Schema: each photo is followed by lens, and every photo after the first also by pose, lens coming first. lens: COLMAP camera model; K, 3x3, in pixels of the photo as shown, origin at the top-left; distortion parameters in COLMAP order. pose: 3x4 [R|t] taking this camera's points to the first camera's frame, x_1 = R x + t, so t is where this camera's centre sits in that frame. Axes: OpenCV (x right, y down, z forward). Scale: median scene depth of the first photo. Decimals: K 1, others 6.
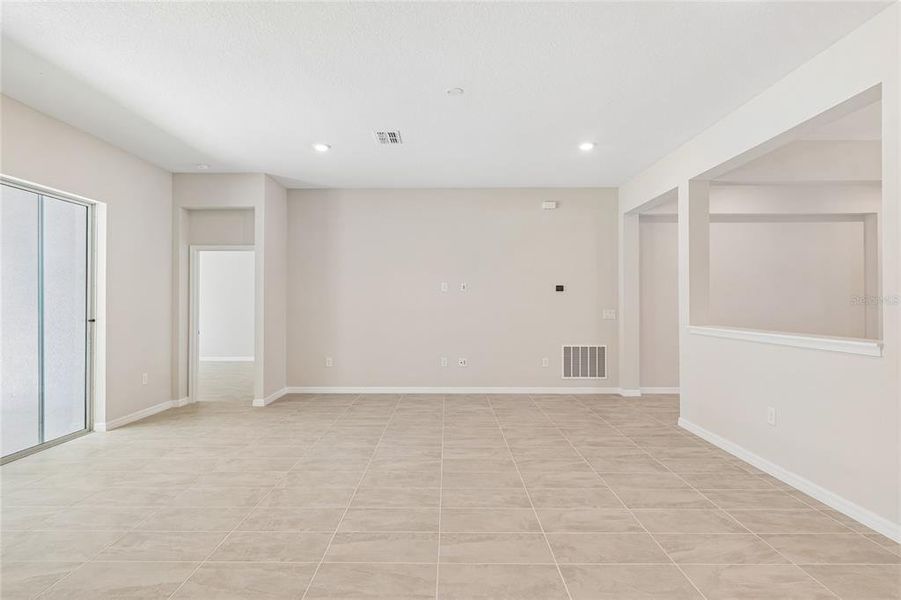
lens RADIAL K [[440.9, 0, 447.5], [0, 440.9, 300.6], [0, 0, 1]] dist [0.000117, -0.000195]
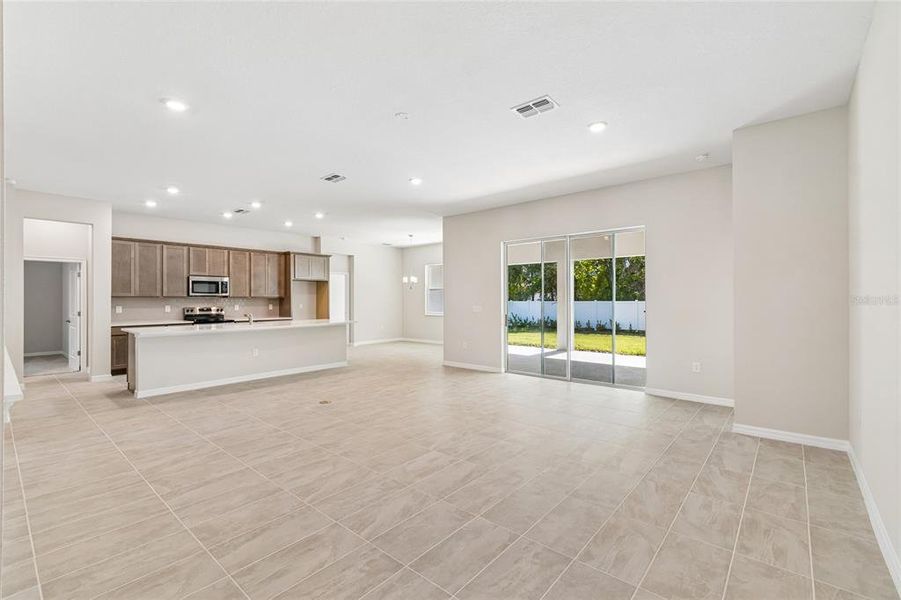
lens RADIAL K [[397.7, 0, 445.7], [0, 397.7, 299.1], [0, 0, 1]] dist [0.001352, -0.000443]
pose [[-0.652537, 0.002149, -0.757754, 0.703816], [0.007147, 0.999969, -0.003319, 0.005627], [0.757723, -0.007582, -0.652532, 1.695769]]
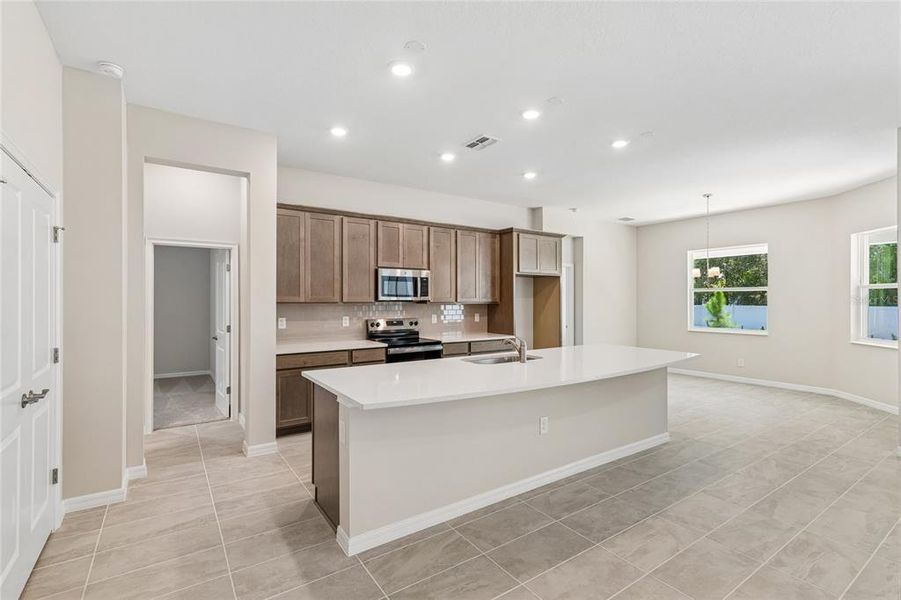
lens RADIAL K [[414.7, 0, 440.5], [0, 414.7, 302.6], [0, 0, 1]] dist [-0.000250, 0.000000]
pose [[-0.829665, 0.002460, -0.558256, 0.566634], [0.002679, 0.999996, 0.000426, -0.024518], [0.558255, -0.001142, -0.829668, 0.453772]]
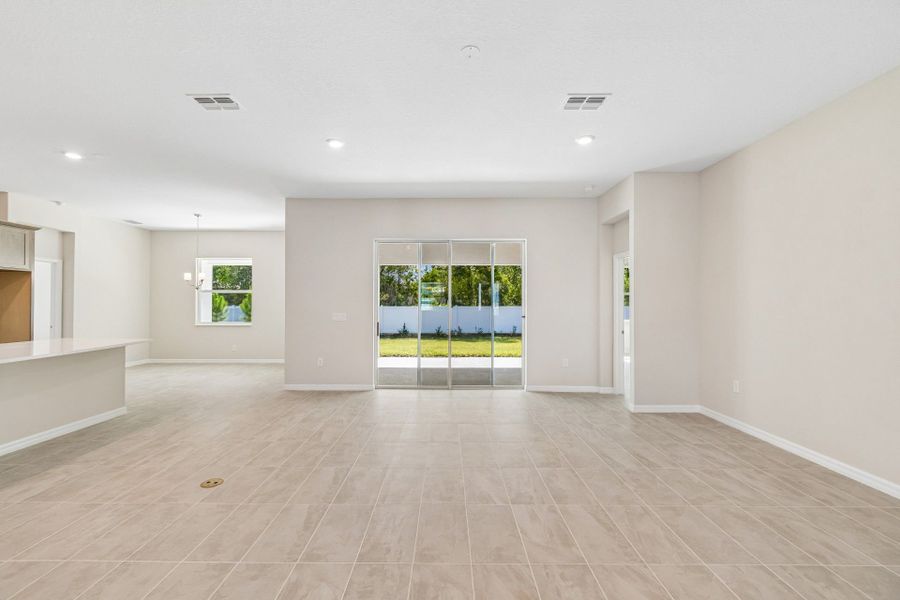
lens RADIAL K [[397.2, 0, 445.2], [0, 397.2, 299.1], [0, 0, 1]] dist [0.001352, -0.000443]
pose [[-0.000358, -0.011360, -0.999935, 0.731851], [0.002958, 0.999931, -0.011361, -0.002626], [0.999996, -0.002961, -0.000325, 0.919516]]
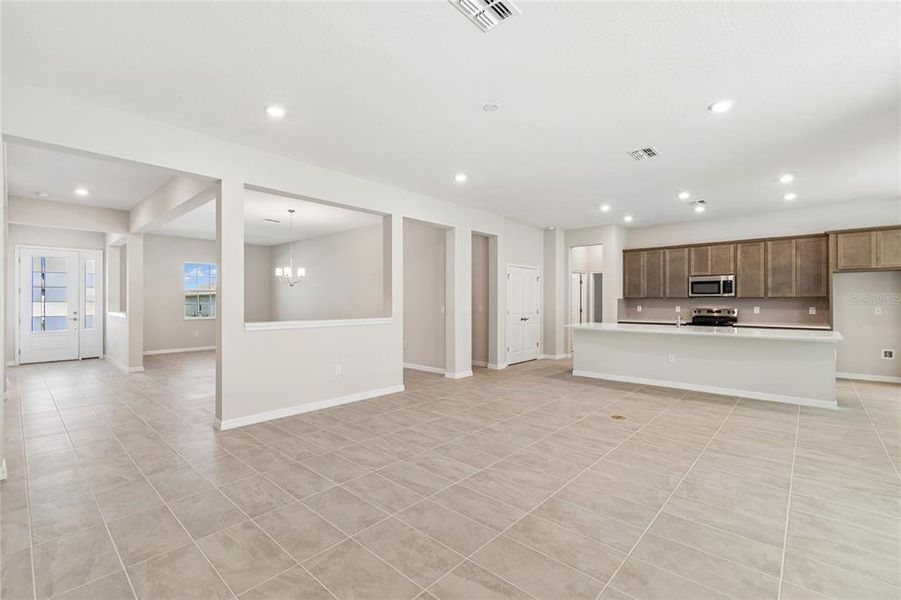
lens RADIAL K [[398.1, 0, 441.0], [0, 398.1, 300.4], [0, 0, 1]] dist [0.001216, 0.000025]
pose [[-0.733468, 0.000040, 0.679724, -0.540070], [-0.003913, 0.999983, -0.004282, 0.005542], [-0.679713, -0.005801, -0.733456, 1.740883]]
